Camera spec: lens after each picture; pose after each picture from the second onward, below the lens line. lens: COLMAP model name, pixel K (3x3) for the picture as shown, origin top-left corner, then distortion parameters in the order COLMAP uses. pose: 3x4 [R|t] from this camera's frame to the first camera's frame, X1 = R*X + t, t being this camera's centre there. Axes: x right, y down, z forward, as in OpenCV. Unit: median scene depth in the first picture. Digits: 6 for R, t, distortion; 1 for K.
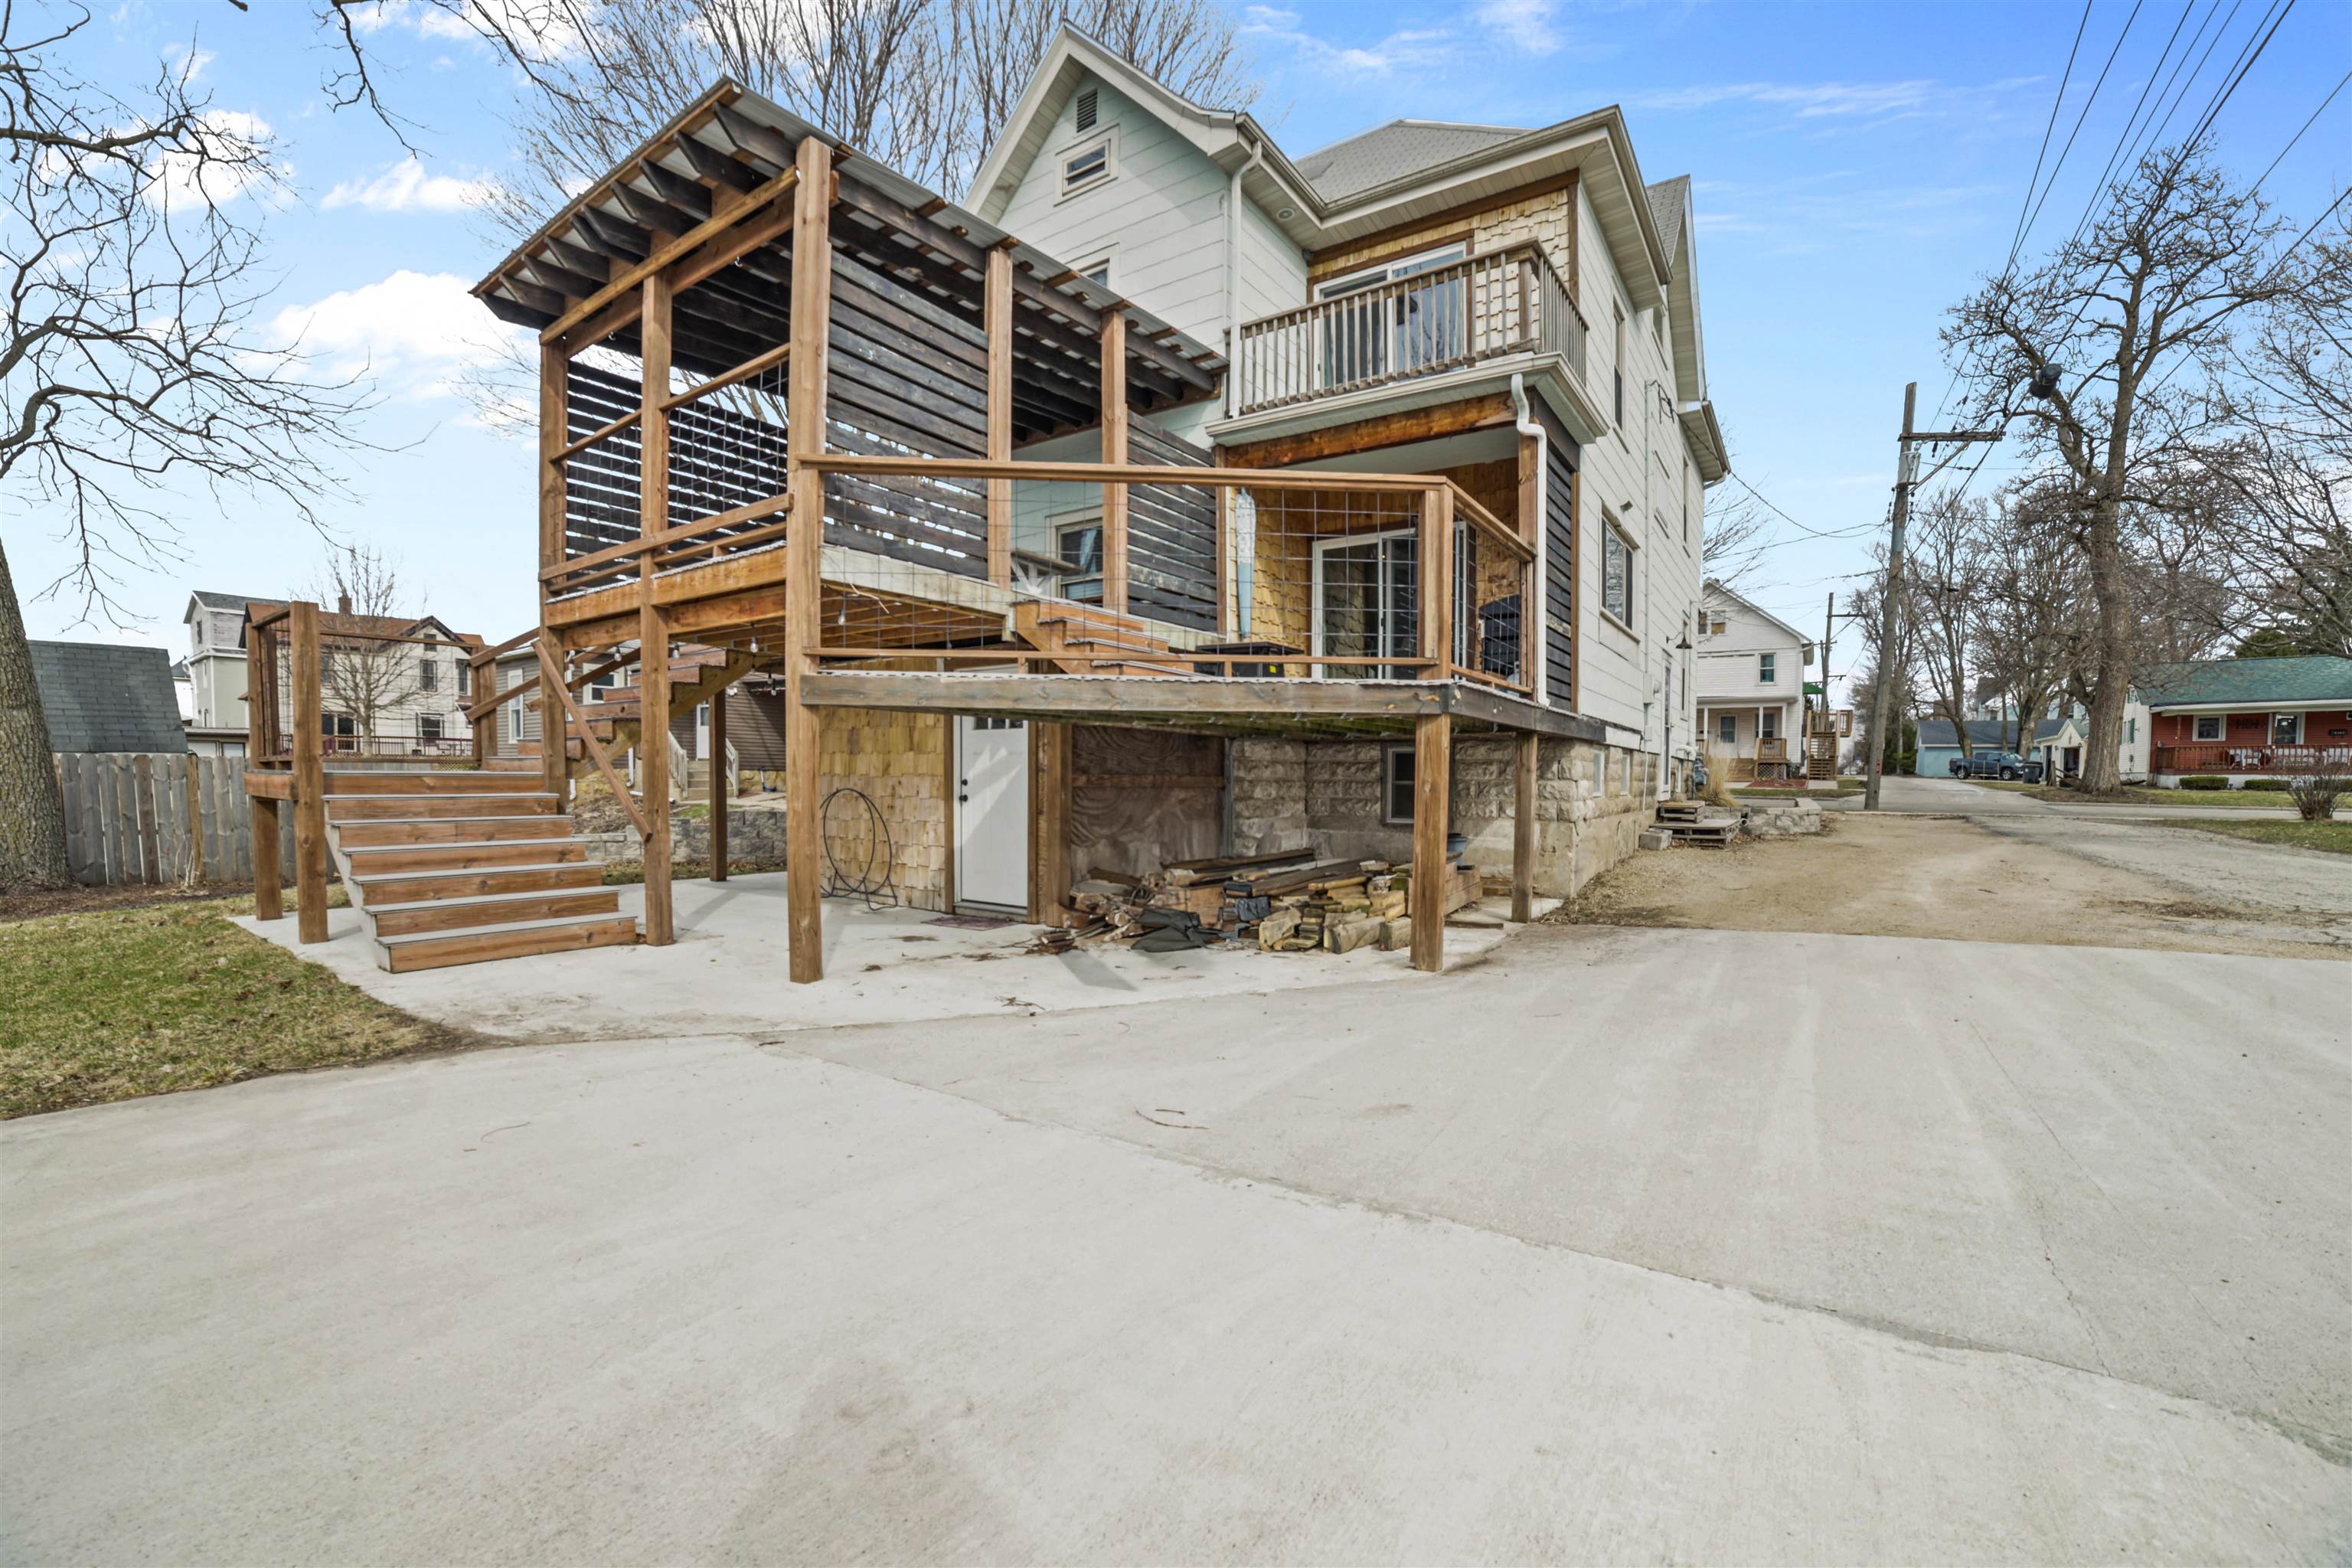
lens RADIAL K [[946.2, 0, 1173.4], [0, 946.2, 795.5], [0, 0, 1]] dist [-0.068657, 0.023421]
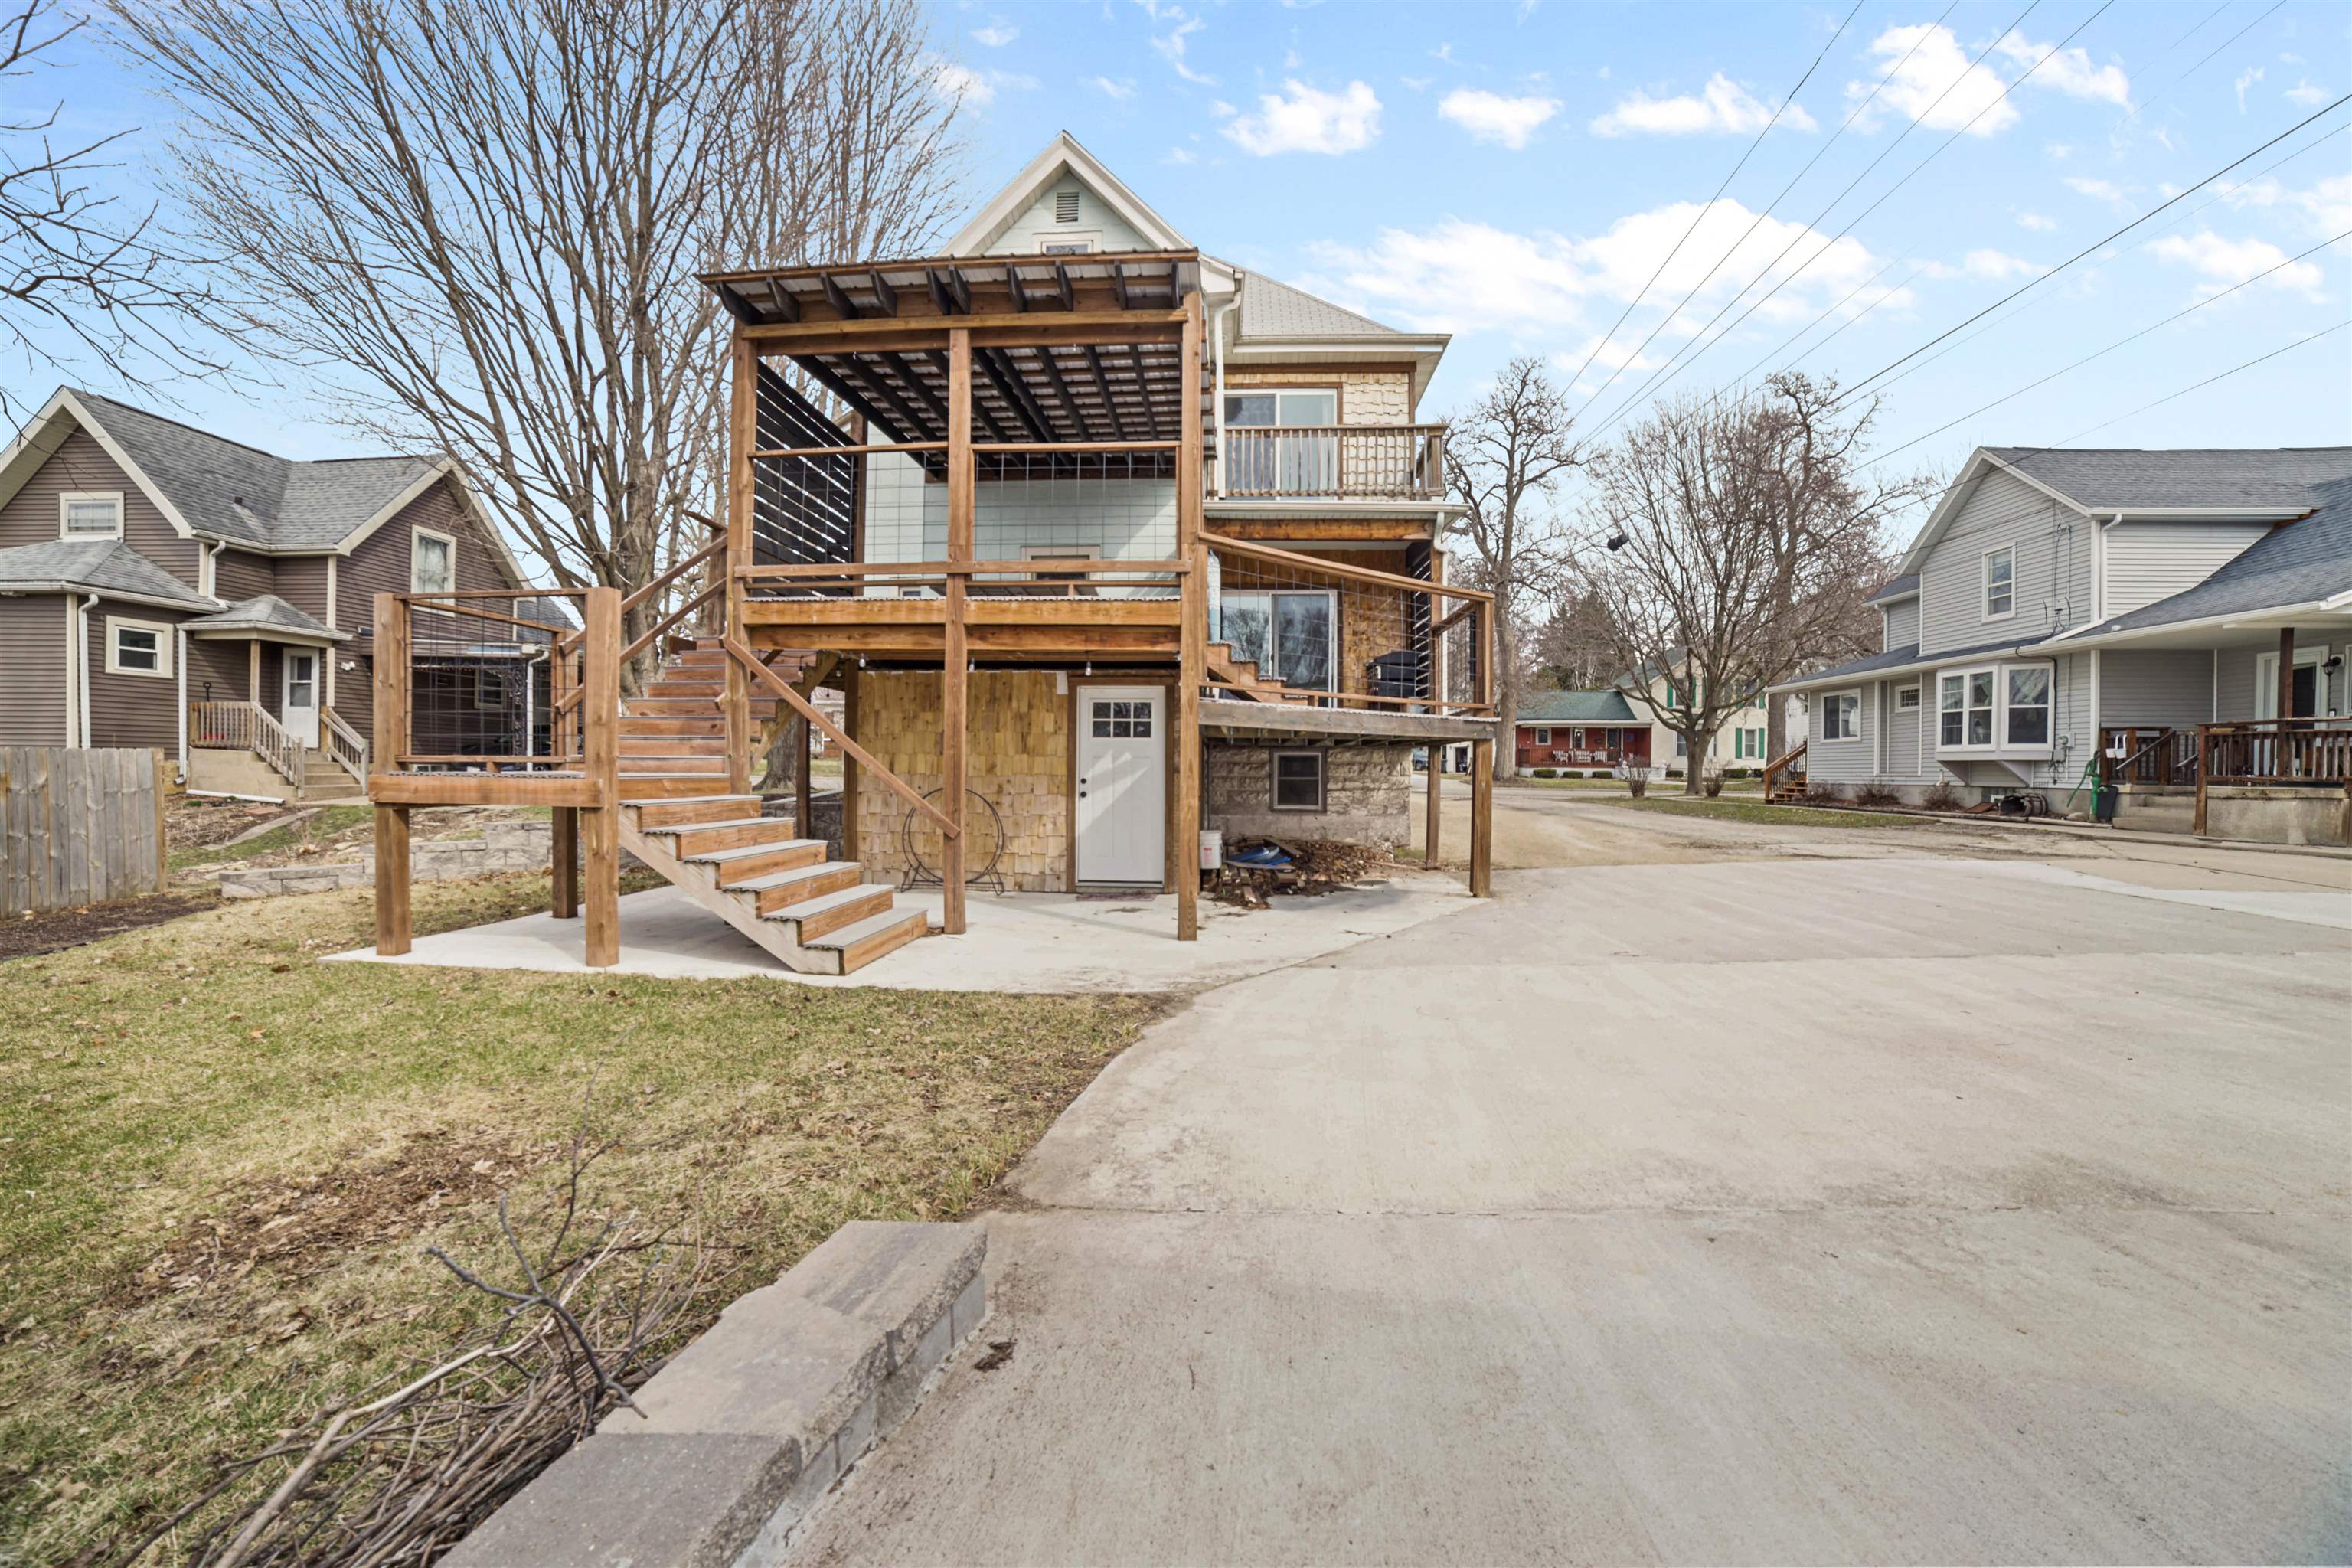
lens RADIAL K [[958.1, 0, 1170.2], [0, 958.1, 753.4], [0, 0, 1]] dist [-0.070506, 0.030872]
pose [[0.854399, 0.008715, 0.519544, -0.705619], [0.008966, 0.999463, -0.031509, -0.009136], [-0.519540, 0.031580, 0.853862, -0.083809]]
